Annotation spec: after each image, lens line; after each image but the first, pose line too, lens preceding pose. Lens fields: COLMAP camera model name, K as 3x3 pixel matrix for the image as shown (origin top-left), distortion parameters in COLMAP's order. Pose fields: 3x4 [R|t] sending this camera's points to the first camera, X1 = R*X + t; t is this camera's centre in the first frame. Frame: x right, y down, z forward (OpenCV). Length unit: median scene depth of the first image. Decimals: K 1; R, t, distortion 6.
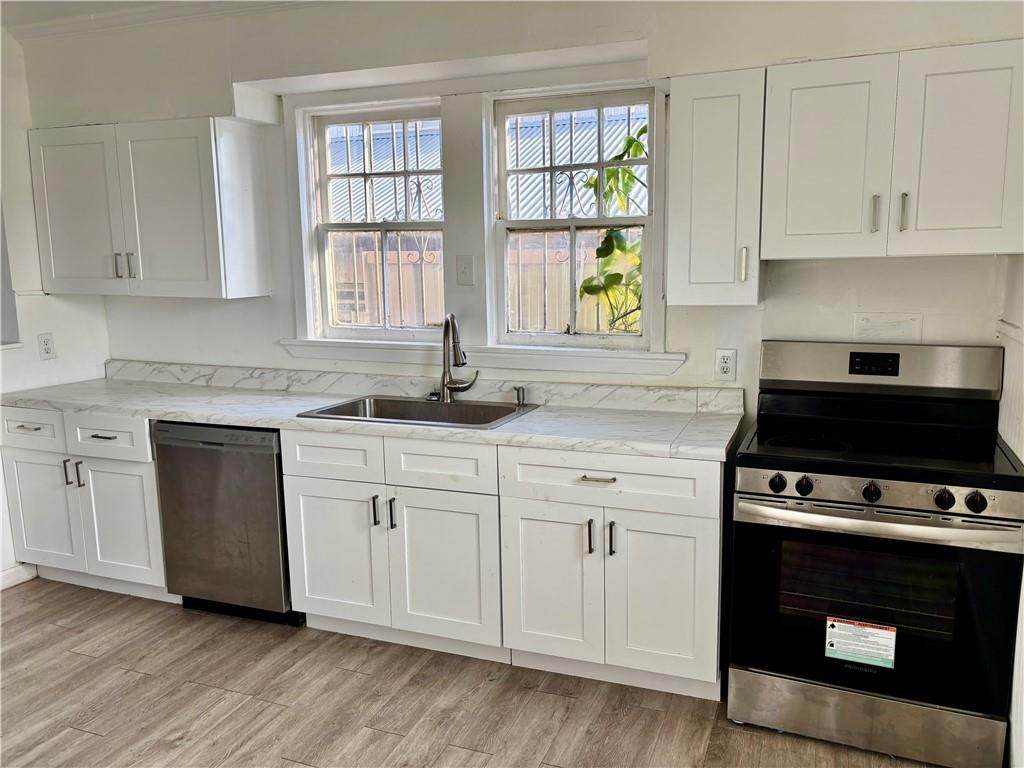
lens RADIAL K [[766.1, 0, 519.1], [0, 766.1, 387.6], [0, 0, 1]] dist [0.023844, -0.000638]
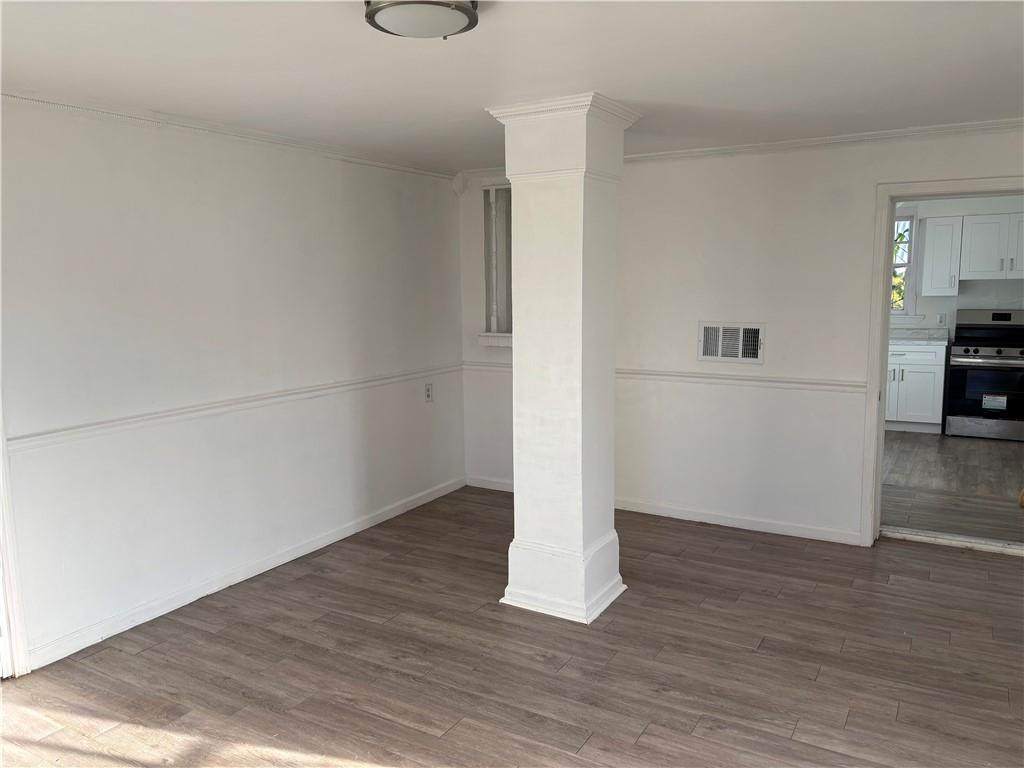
lens RADIAL K [[766.1, 0, 510.9], [0, 766.1, 390.7], [0, 0, 1]] dist [0.023844, -0.000638]
pose [[0.988247, 0.025262, -0.150761, -0.817491], [-0.029527, 0.999223, -0.026117, 0.339627], [0.149984, 0.030262, 0.988225, -1.911841]]
